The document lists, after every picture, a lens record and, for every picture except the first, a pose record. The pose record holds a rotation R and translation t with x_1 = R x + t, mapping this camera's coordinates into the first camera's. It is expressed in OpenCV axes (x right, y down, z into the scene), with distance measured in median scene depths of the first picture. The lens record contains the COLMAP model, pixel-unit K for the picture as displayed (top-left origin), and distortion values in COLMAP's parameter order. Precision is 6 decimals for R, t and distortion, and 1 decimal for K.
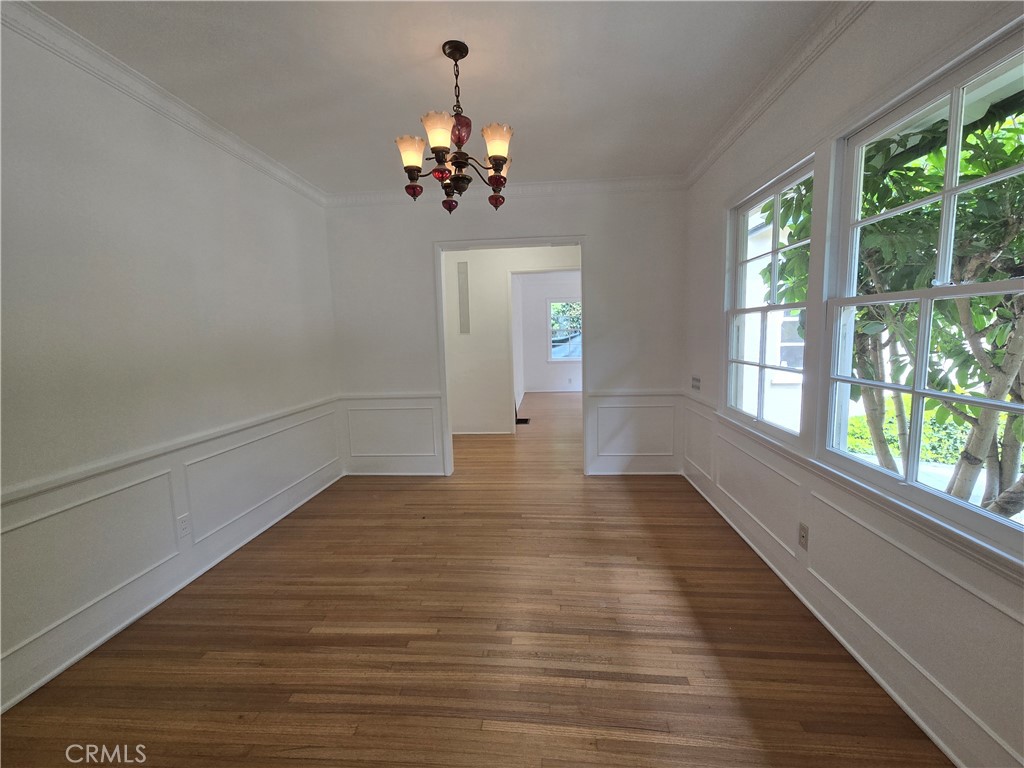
lens RADIAL K [[418.3, 0, 511.3], [0, 418.3, 380.9], [0, 0, 1]] dist [-0.001314, 0.000359]
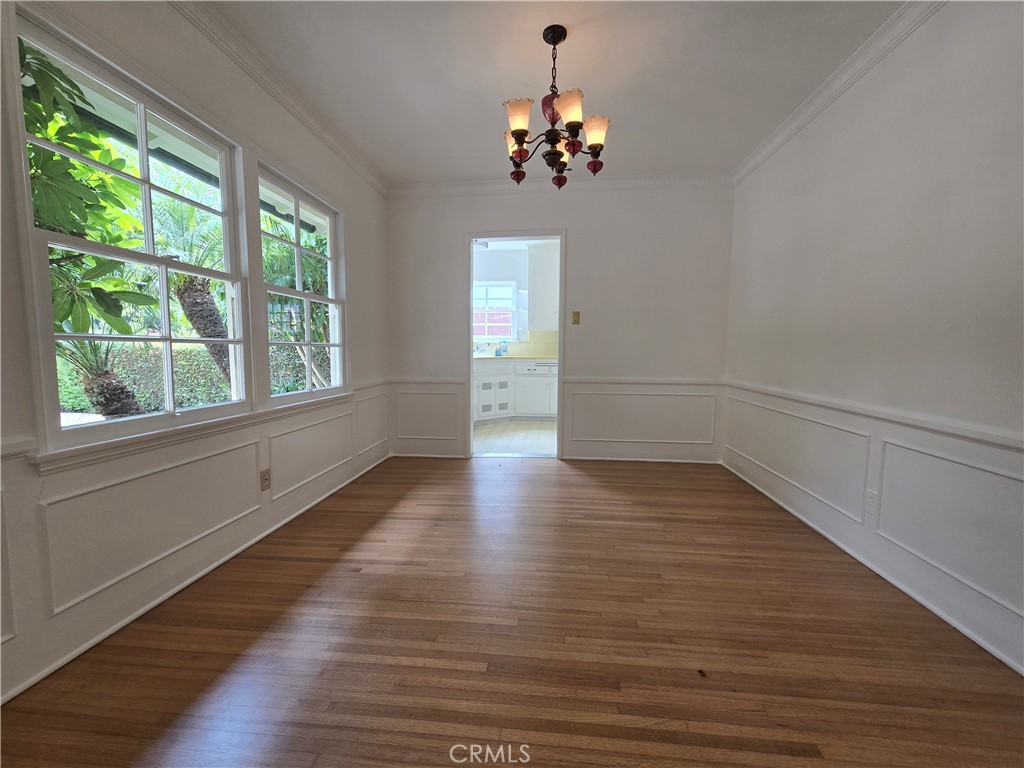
lens RADIAL K [[418.3, 0, 512.2], [0, 418.3, 384.4], [0, 0, 1]] dist [-0.001314, 0.000359]
pose [[-0.999746, 0.014305, 0.017438, -0.020466], [0.017489, 0.979878, 0.198832, -0.103329], [-0.014243, 0.199086, -0.979878, 1.914178]]
